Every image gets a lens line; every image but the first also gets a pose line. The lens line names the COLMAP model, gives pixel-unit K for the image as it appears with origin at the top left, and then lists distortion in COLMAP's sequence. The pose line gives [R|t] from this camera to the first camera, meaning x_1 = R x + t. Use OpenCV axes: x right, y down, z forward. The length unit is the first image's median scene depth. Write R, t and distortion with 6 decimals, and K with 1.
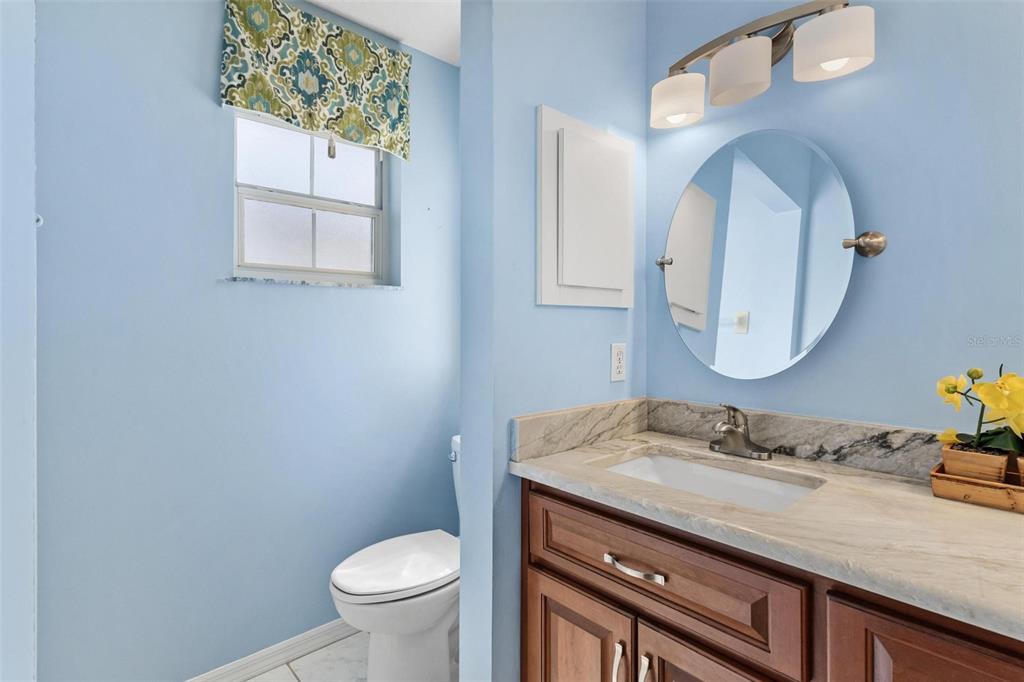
lens RADIAL K [[494.3, 0, 512.2], [0, 494.3, 332.4], [0, 0, 1]] dist [-0.003430, -0.001120]
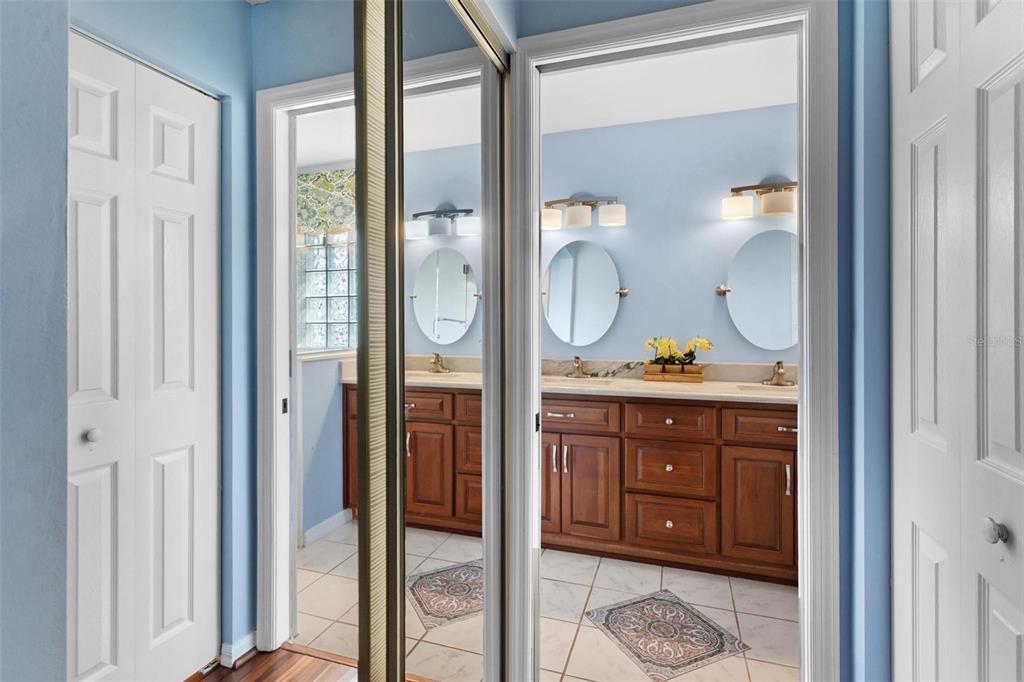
lens RADIAL K [[494.3, 0, 509.8], [0, 494.3, 336.1], [0, 0, 1]] dist [-0.003430, -0.001120]
pose [[0.872801, -0.015801, 0.487820, -1.105492], [0.007186, 0.999784, 0.019527, -0.001848], [-0.488023, -0.013537, 0.872726, -1.020642]]
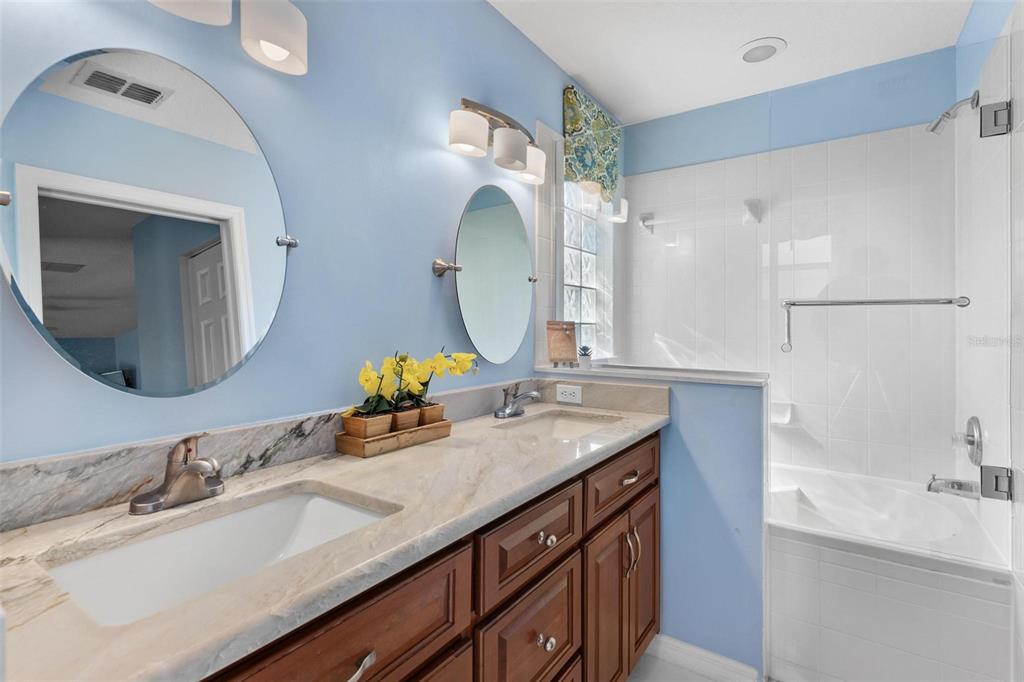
lens RADIAL K [[494.3, 0, 511.0], [0, 494.3, 327.7], [0, 0, 1]] dist [-0.003430, -0.001120]
pose [[-0.233697, -0.007701, 0.972279, -0.394898], [0.008170, 0.999918, 0.009884, -0.012085], [-0.972275, 0.010253, -0.233615, 0.781296]]
